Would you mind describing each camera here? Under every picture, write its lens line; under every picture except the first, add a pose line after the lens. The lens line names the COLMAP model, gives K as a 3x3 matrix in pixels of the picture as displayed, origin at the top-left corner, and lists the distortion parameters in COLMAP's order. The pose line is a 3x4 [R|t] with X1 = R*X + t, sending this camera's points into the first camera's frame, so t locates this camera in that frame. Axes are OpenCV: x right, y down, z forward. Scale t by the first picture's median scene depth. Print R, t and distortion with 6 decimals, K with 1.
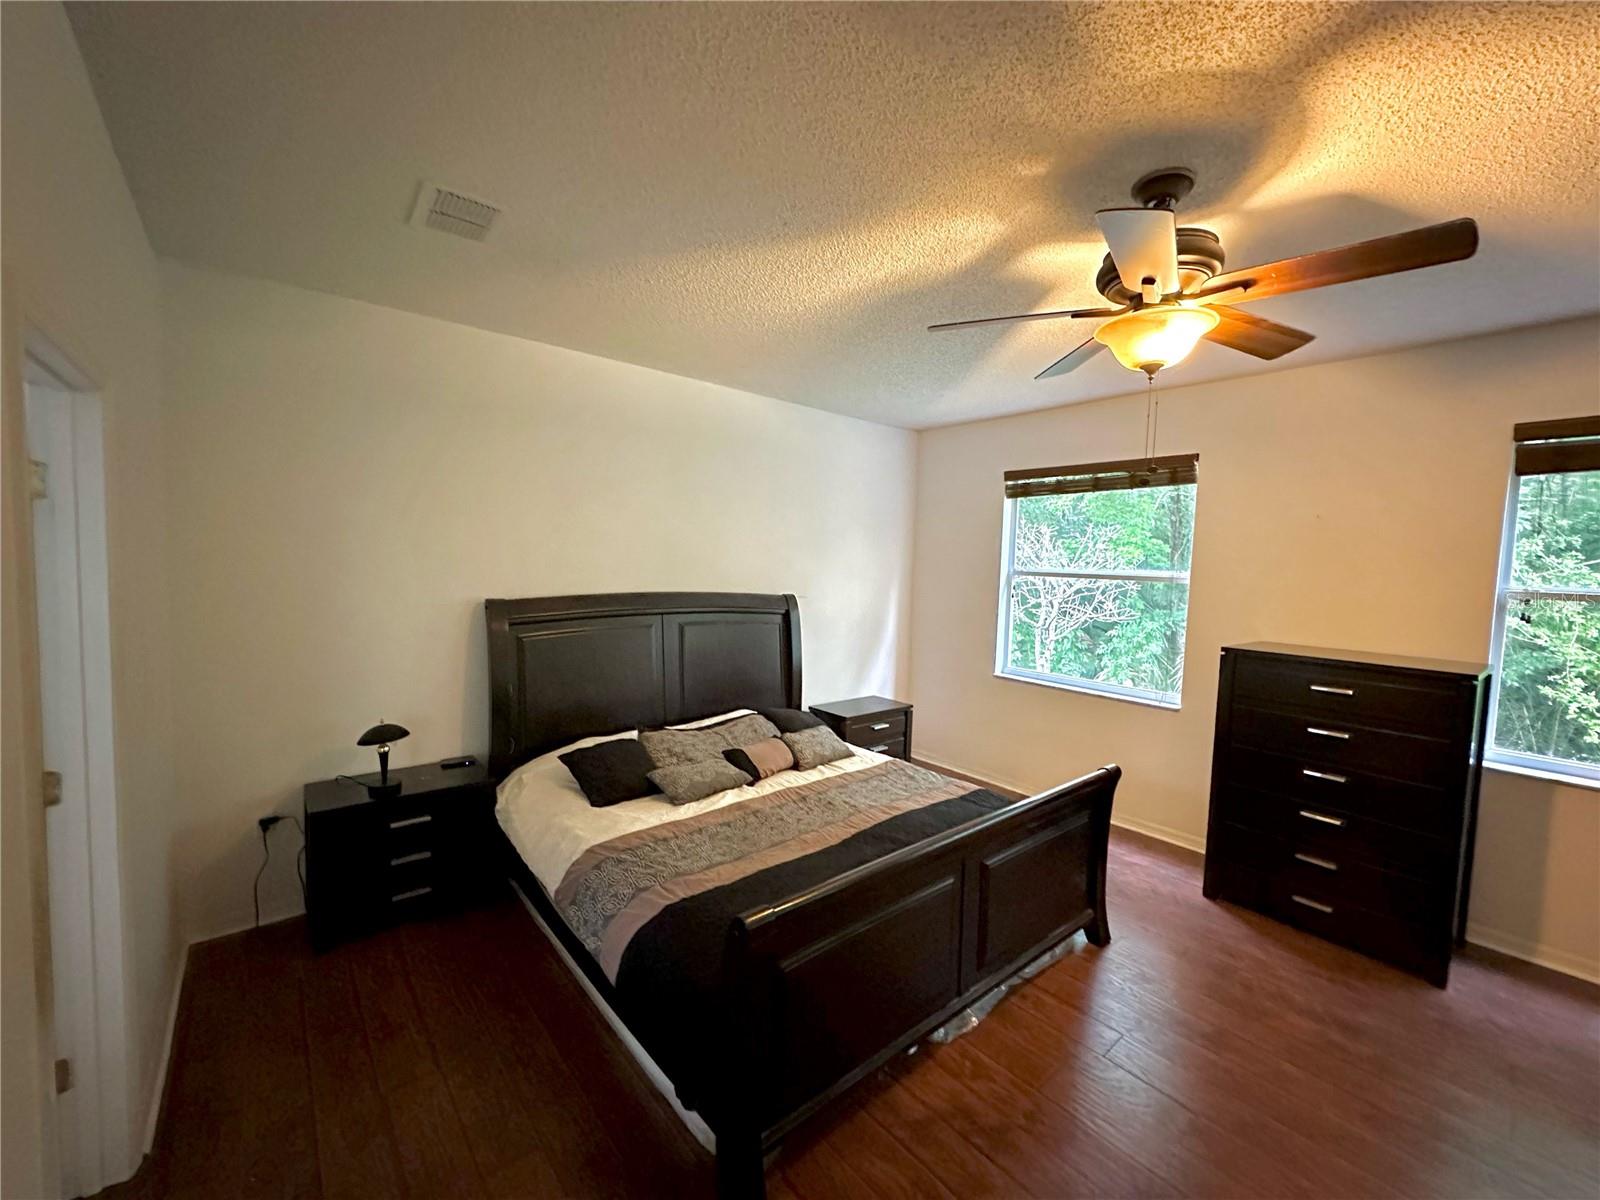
lens RADIAL K [[642.8, 0, 807.7], [0, 642.8, 599.4], [0, 0, 1]] dist [0.004389, 0.000322]
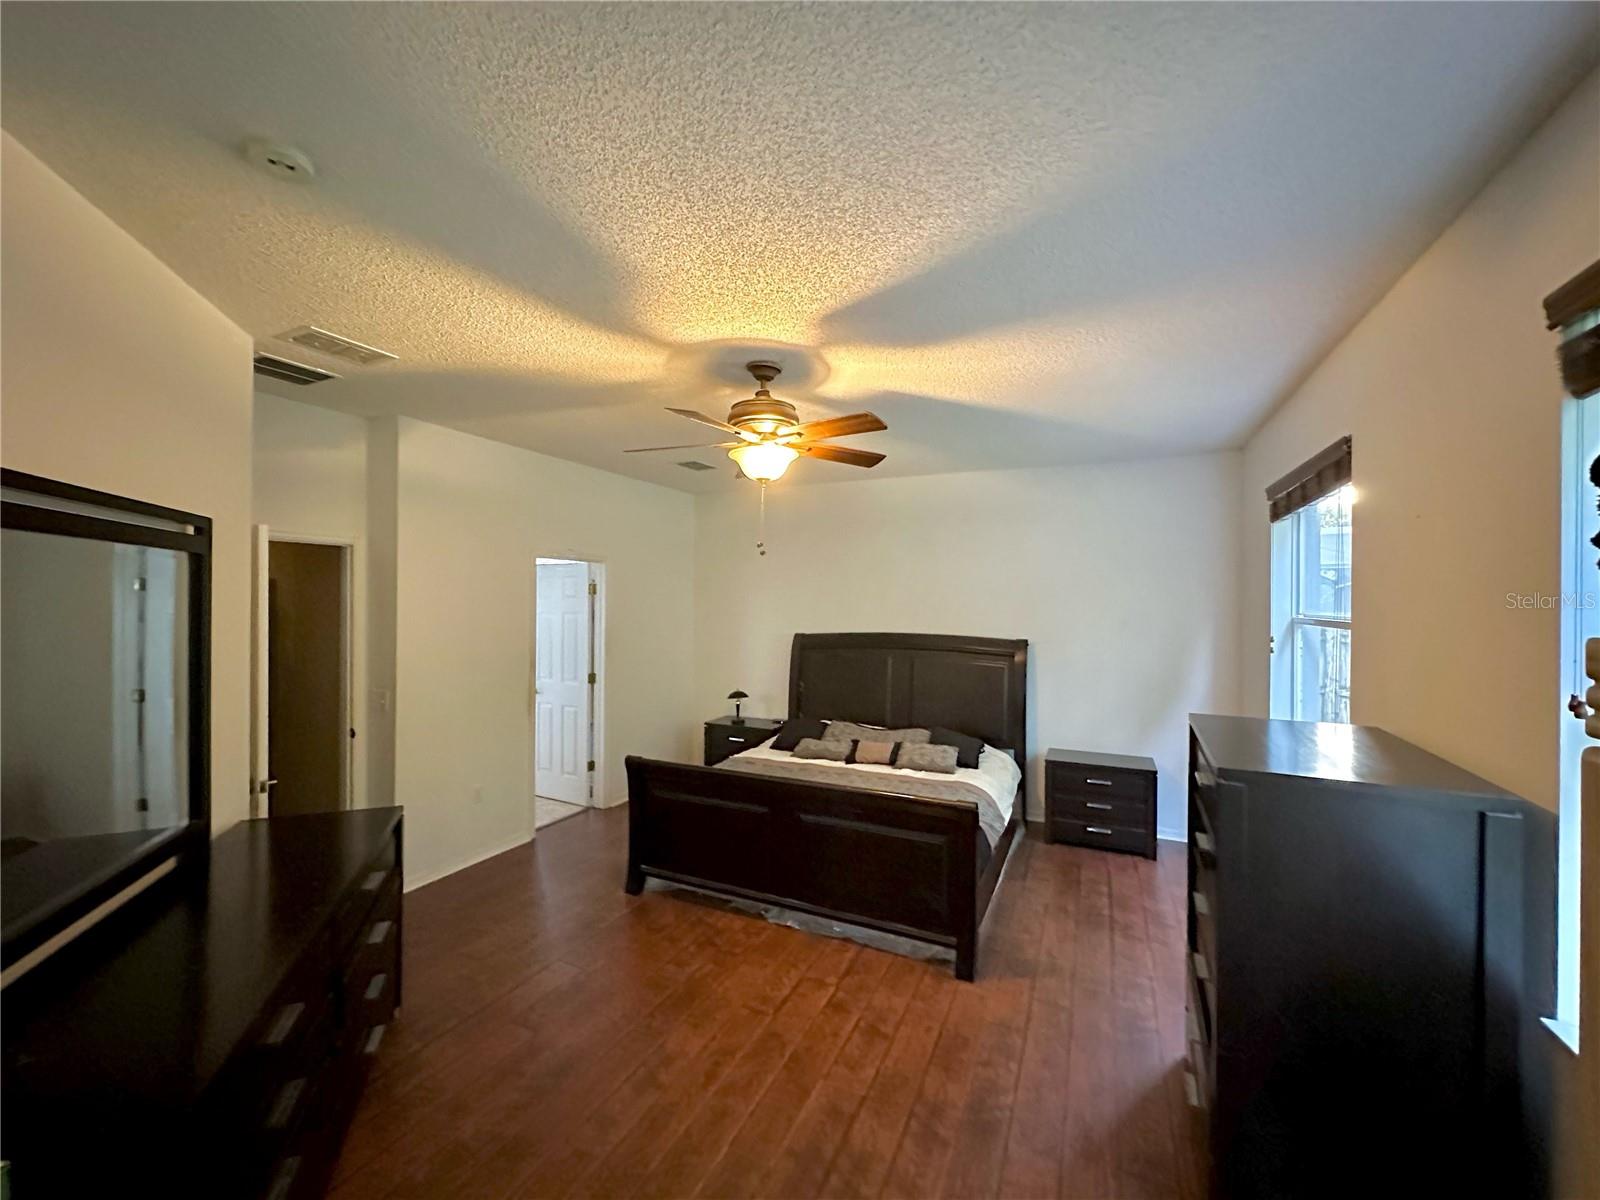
lens RADIAL K [[642.8, 0, 805.2], [0, 642.8, 599.8], [0, 0, 1]] dist [0.004389, 0.000322]
pose [[0.410866, -0.029460, -0.911220, 1.342011], [-0.045449, 0.997573, -0.052744, 0.001459], [0.910562, 0.063084, 0.408530, 0.324928]]
